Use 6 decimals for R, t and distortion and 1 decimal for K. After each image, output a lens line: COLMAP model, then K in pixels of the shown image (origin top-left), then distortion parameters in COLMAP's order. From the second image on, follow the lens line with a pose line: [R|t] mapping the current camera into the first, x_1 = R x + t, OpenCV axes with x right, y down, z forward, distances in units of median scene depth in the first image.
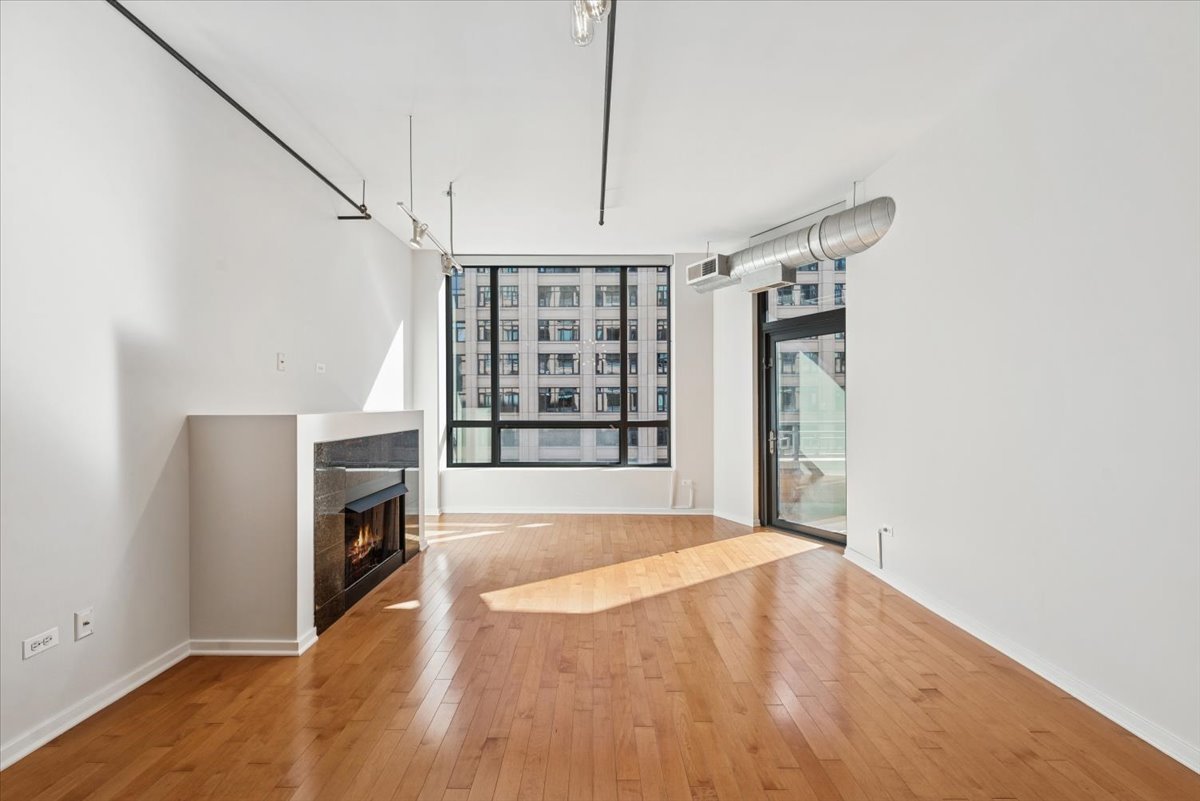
lens RADIAL K [[476.5, 0, 590.5], [0, 476.5, 399.1], [0, 0, 1]] dist [0.011016, -0.000347]
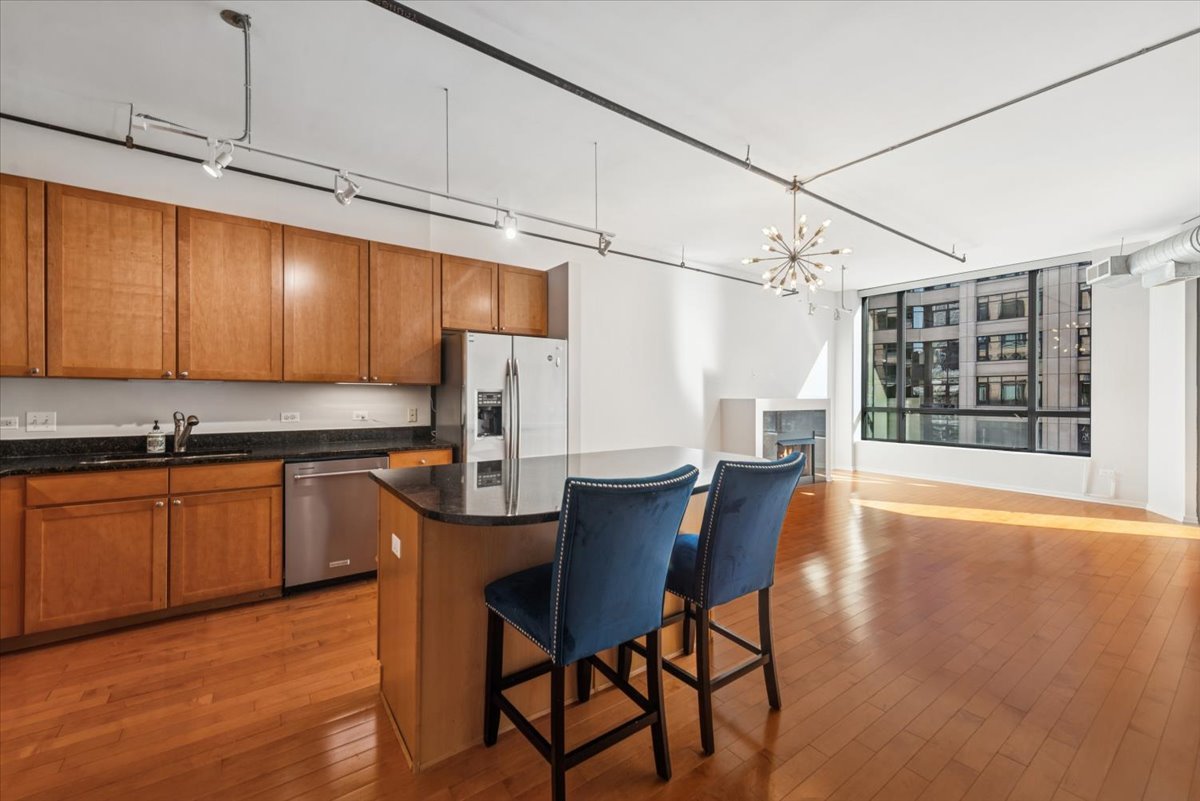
lens RADIAL K [[476.5, 0, 590.5], [0, 476.5, 399.1], [0, 0, 1]] dist [0.011016, -0.000347]
pose [[0.588713, 0.009767, -0.808283, 0.457350], [0.005348, 0.999858, 0.015977, -0.005242], [0.808324, -0.013728, 0.588577, -0.593664]]
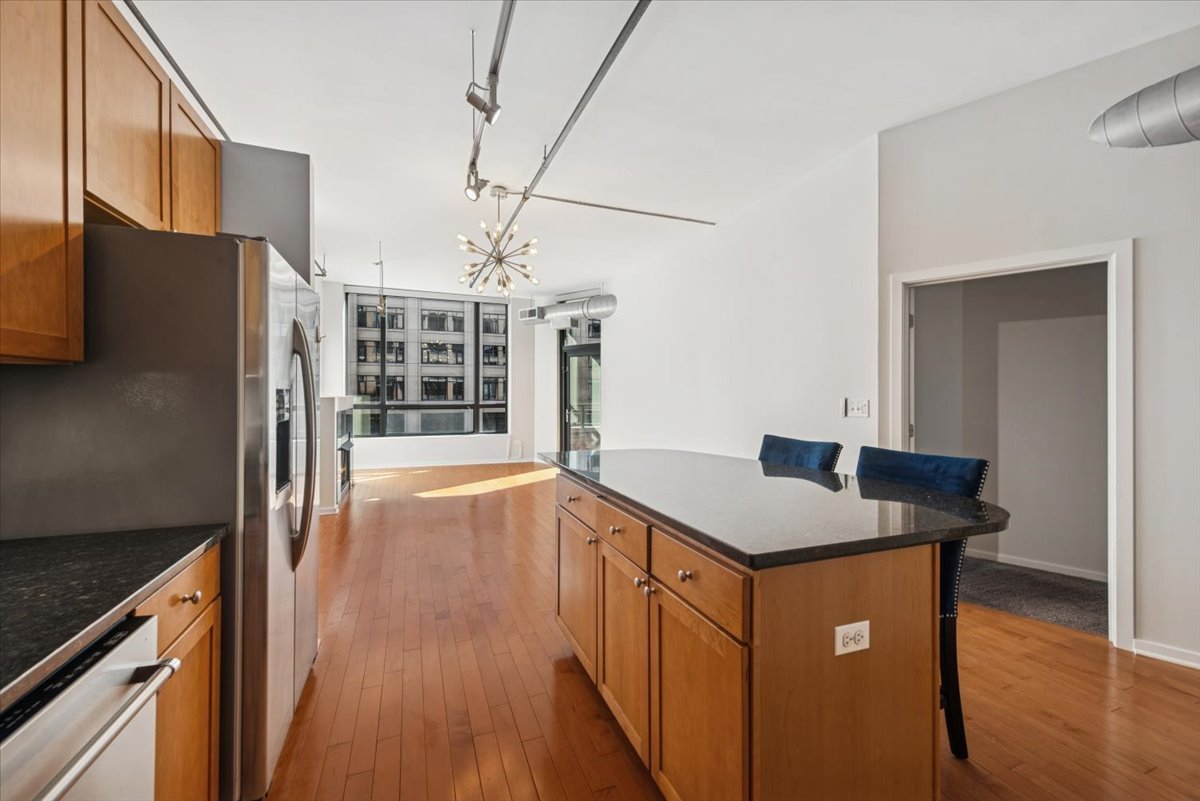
lens RADIAL K [[476.5, 0, 590.5], [0, 476.5, 399.1], [0, 0, 1]] dist [0.011016, -0.000347]
pose [[0.932830, 0.000472, 0.360316, -0.173219], [-0.008706, 0.999737, 0.021229, -0.006668], [-0.360211, -0.022940, 0.932589, -0.679580]]
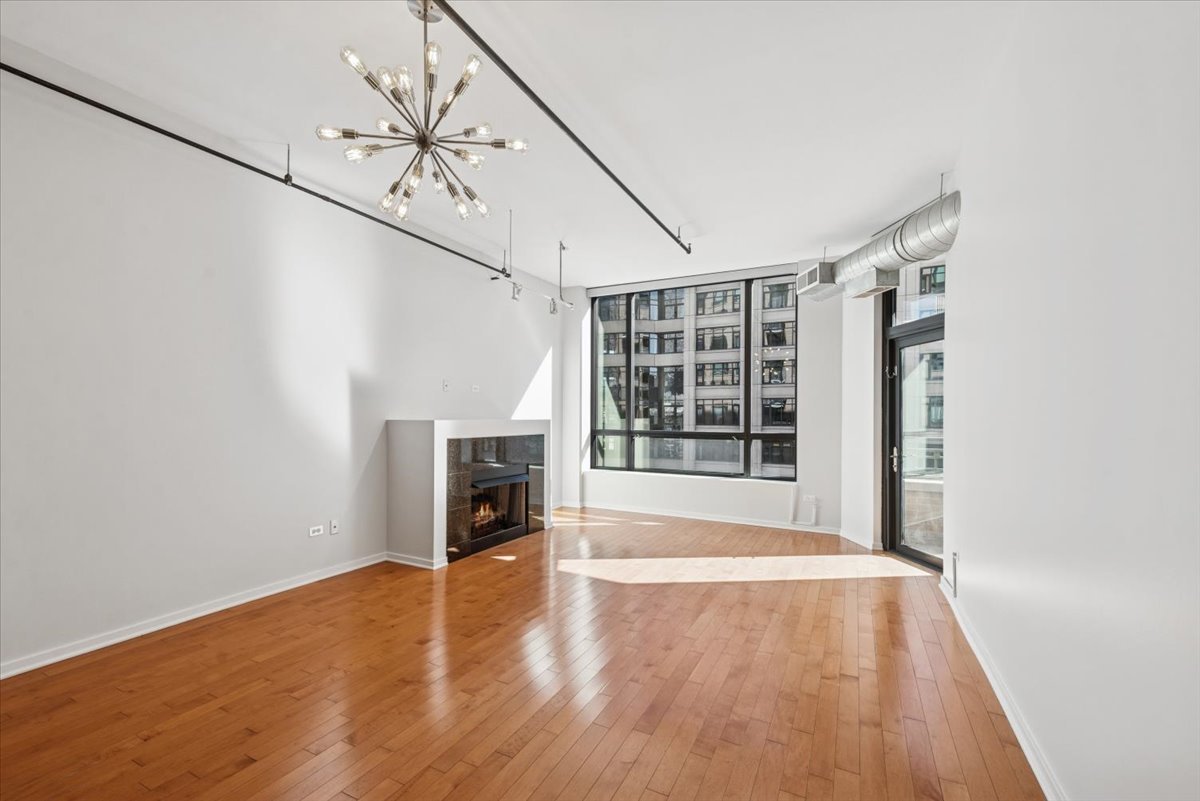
lens RADIAL K [[508.2, 0, 585.4], [0, 508.2, 416.9], [0, 0, 1]] dist [0.011618, -0.000119]
pose [[0.888684, 0.008217, -0.458447, 0.321082], [-0.002920, 0.999921, 0.012262, -0.000429], [0.458511, -0.009559, 0.888637, -0.142506]]
